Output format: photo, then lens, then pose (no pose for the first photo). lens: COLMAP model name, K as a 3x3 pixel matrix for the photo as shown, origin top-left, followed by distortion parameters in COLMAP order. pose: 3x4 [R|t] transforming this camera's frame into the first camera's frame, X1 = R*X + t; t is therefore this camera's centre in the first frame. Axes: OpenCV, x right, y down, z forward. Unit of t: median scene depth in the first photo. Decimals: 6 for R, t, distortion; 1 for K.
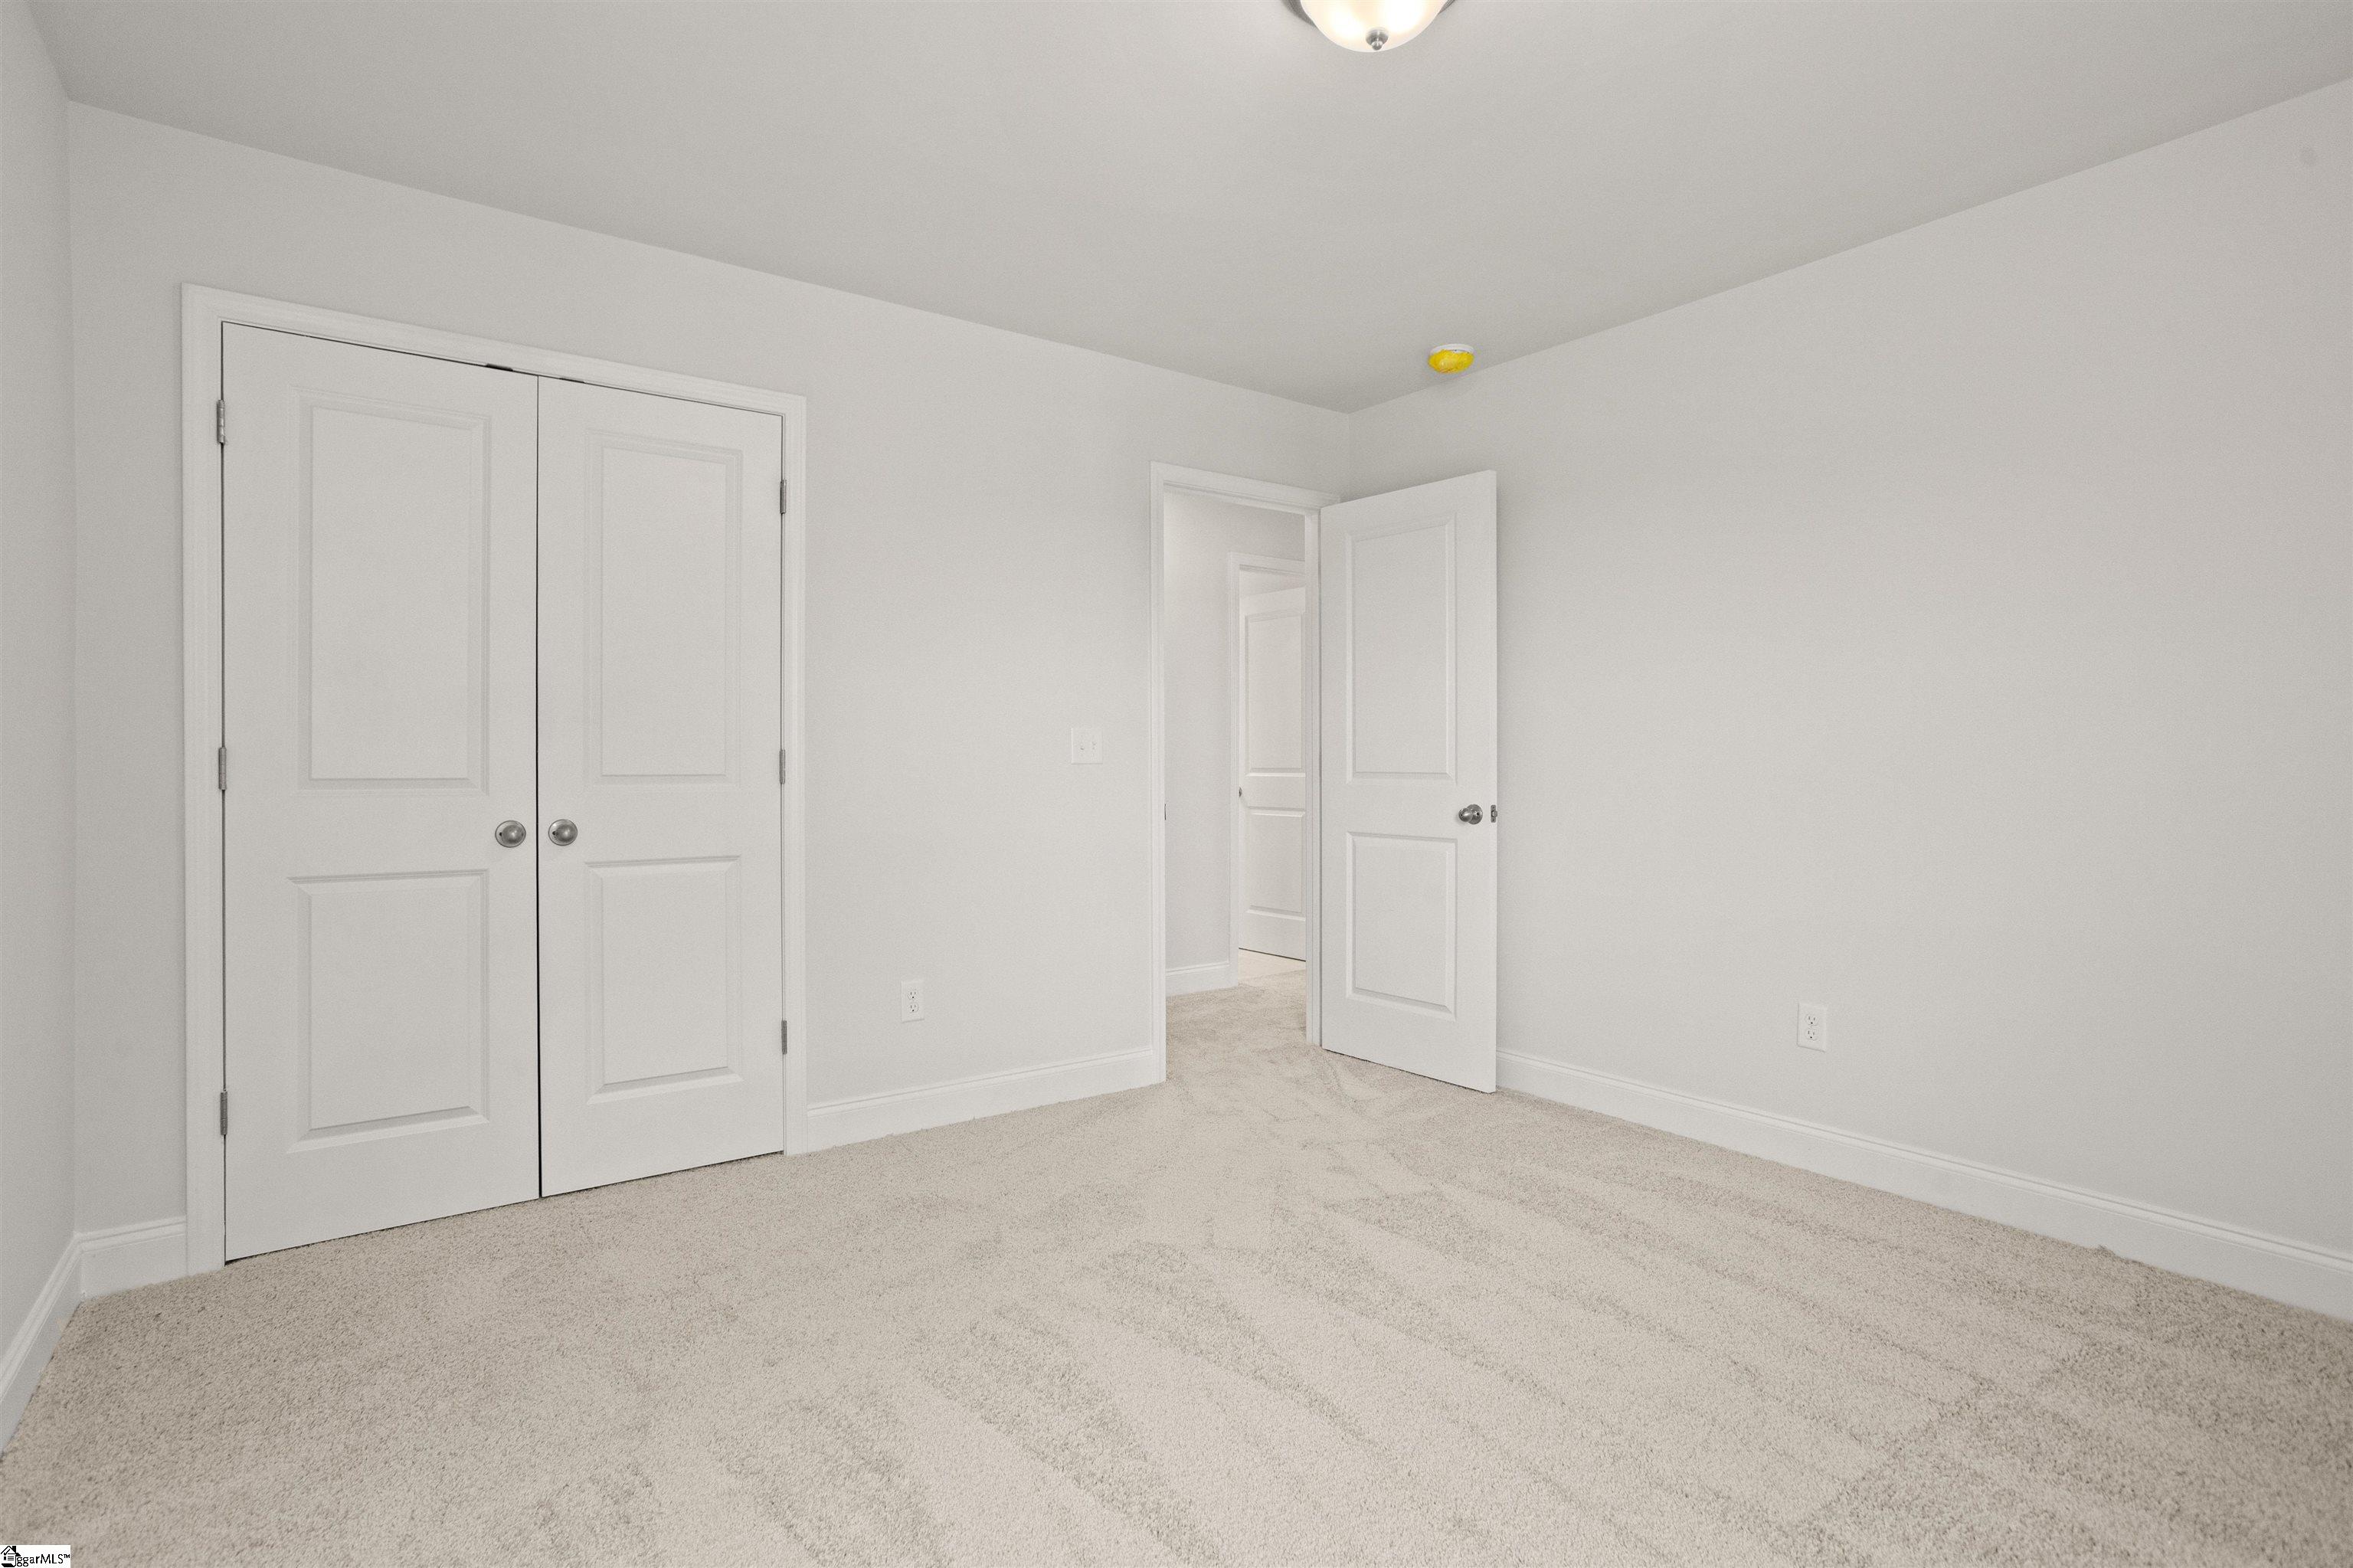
lens RADIAL K [[1131.1, 0, 1170.9], [0, 1131.1, 768.0], [0, 0, 1]] dist [0.029651, 0.000036]
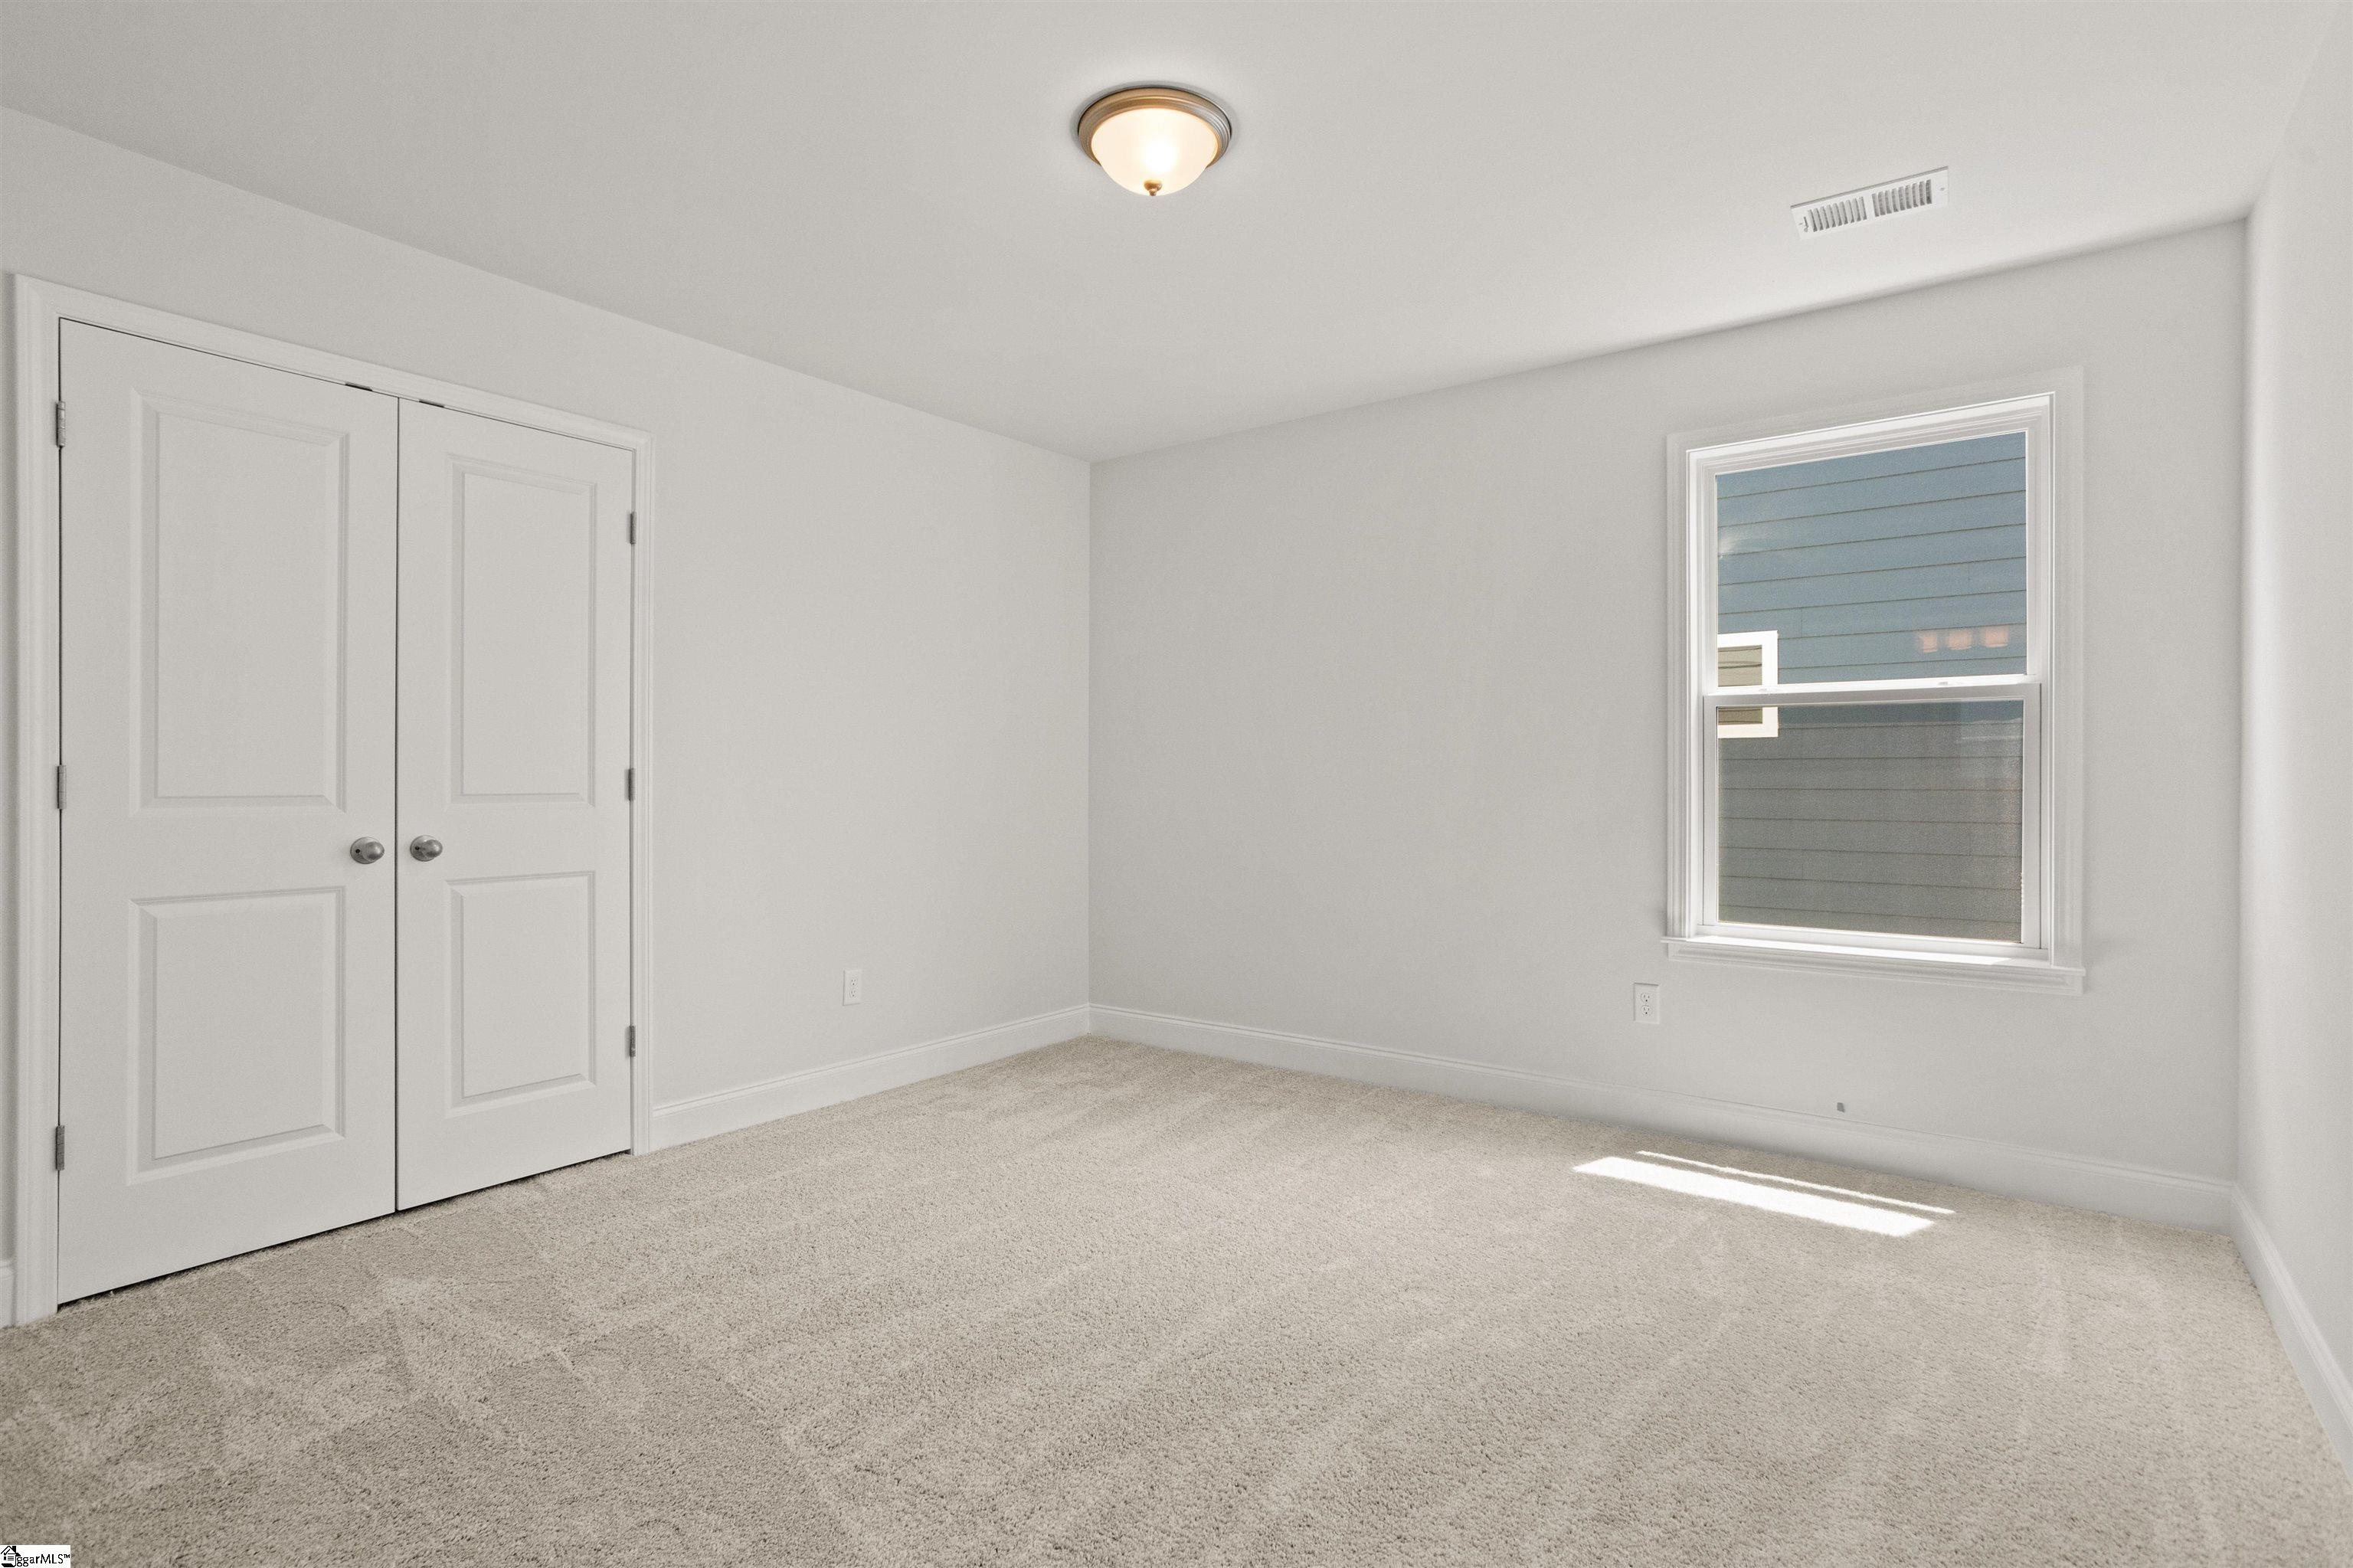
lens RADIAL K [[1138.9, 0, 1161.8], [0, 1138.9, 779.9], [0, 0, 1]] dist [-0.038531, 0.026284]
pose [[0.944112, 0.000827, 0.329625, -0.243429], [0.001423, 0.999977, -0.006586, 0.002907], [-0.329623, 0.006687, 0.944089, -0.157354]]
